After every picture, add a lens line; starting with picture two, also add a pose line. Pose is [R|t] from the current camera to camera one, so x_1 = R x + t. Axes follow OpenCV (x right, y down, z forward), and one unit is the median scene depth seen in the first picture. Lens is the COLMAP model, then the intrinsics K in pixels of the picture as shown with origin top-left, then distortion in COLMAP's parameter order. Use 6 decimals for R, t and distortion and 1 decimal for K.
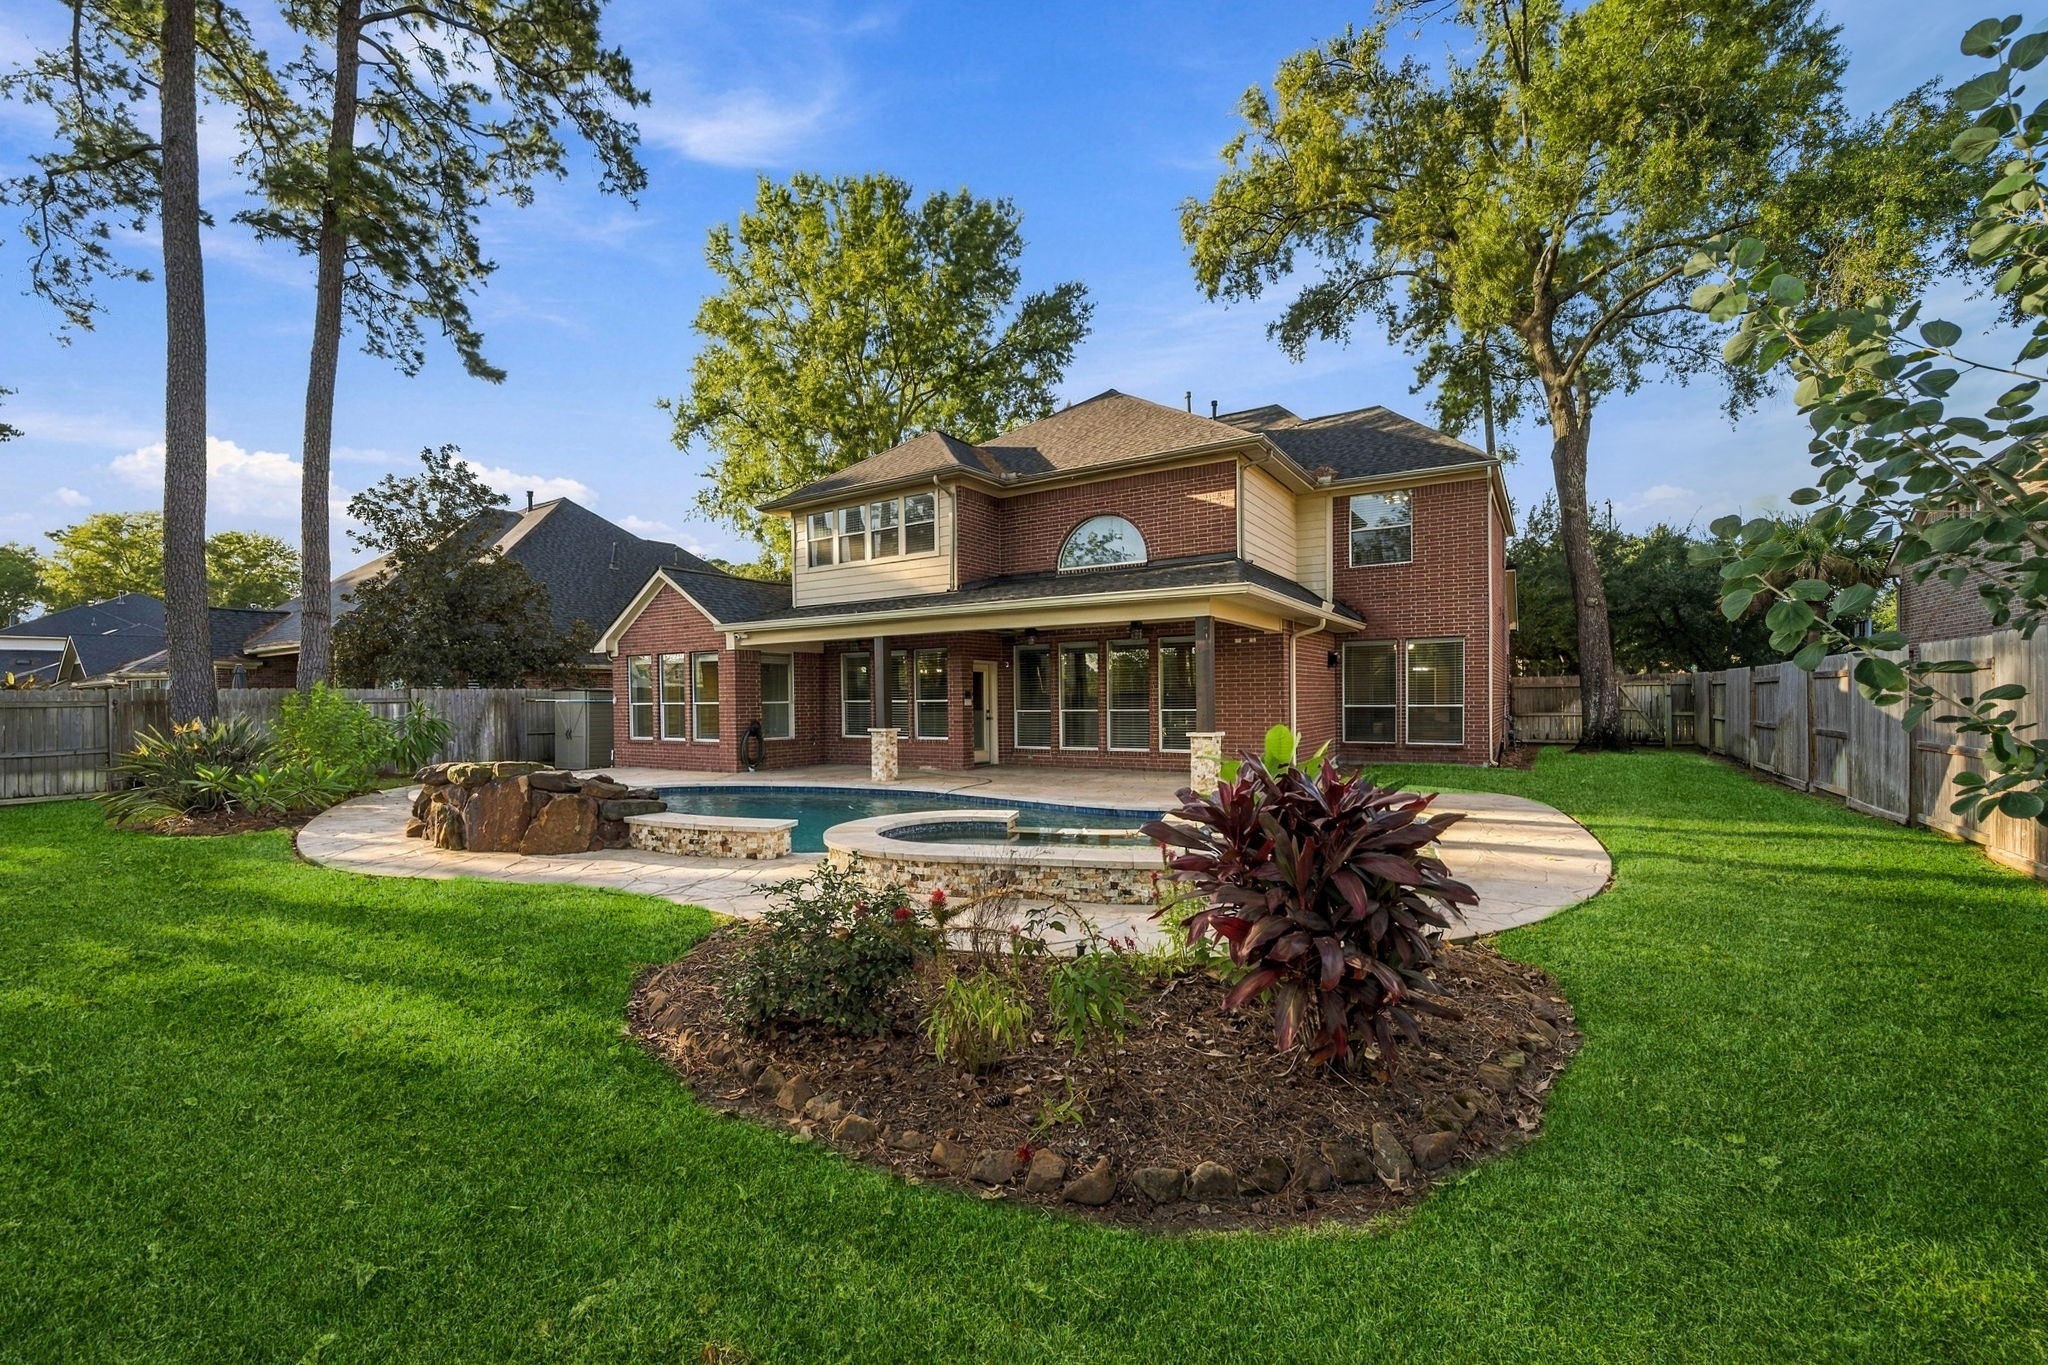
lens RADIAL K [[815.7, 0, 1025.3], [0, 815.7, 693.8], [0, 0, 1]] dist [0.008756, -0.000117]
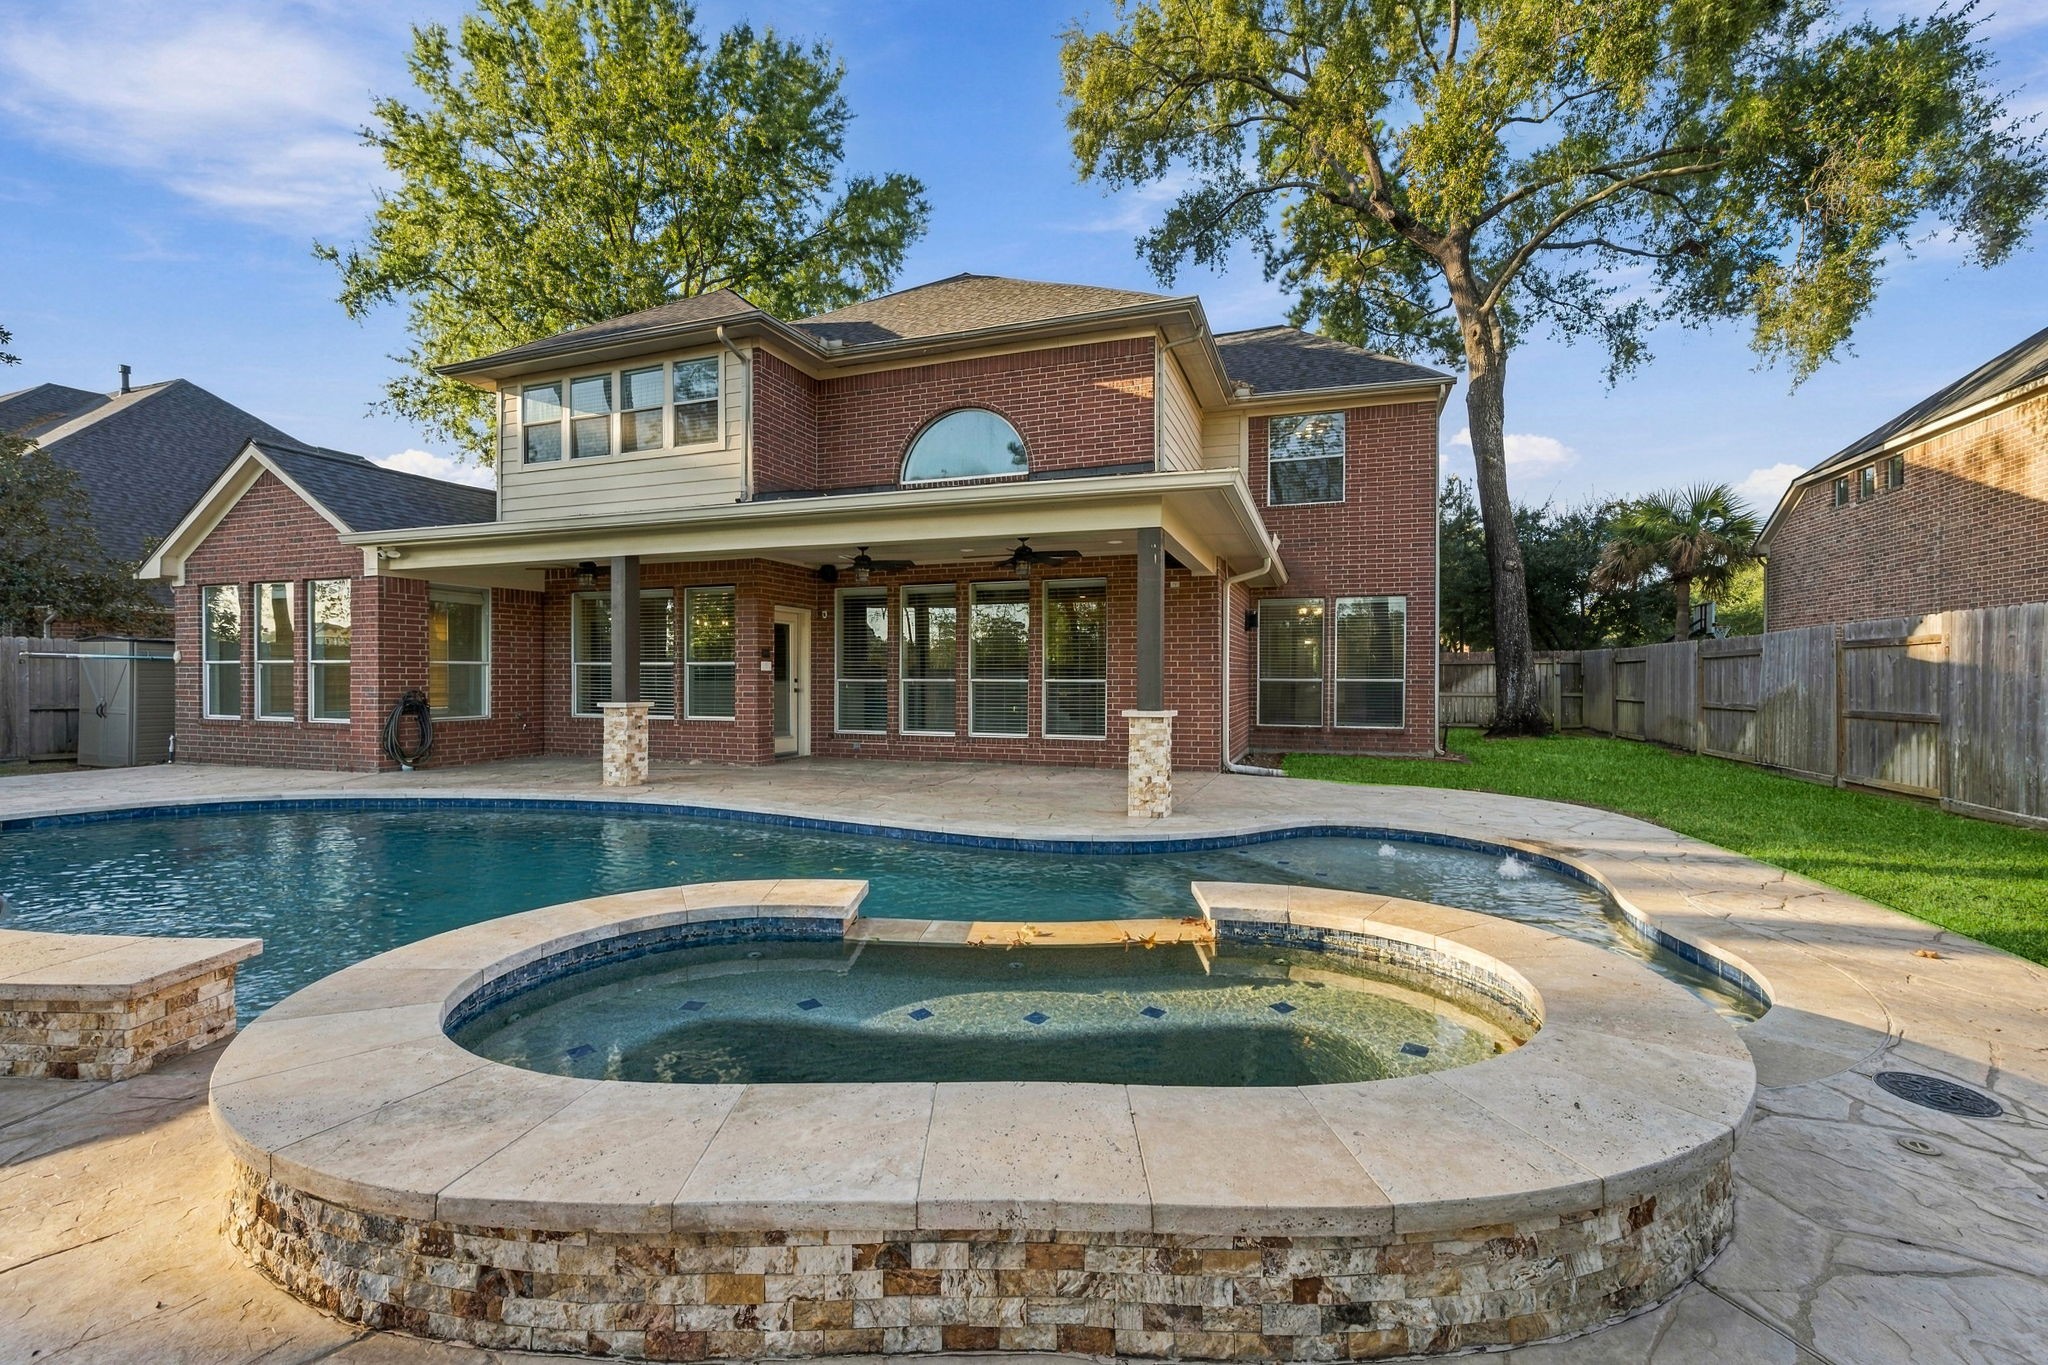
lens RADIAL K [[815.7, 0, 1014.8], [0, 815.7, 674.8], [0, 0, 1]] dist [0.008756, -0.000117]
pose [[0.976068, 0.015355, 0.216921, -0.013587], [-0.015392, 0.999880, -0.001523, 0.014033], [-0.216918, -0.001853, 0.976188, 0.258004]]
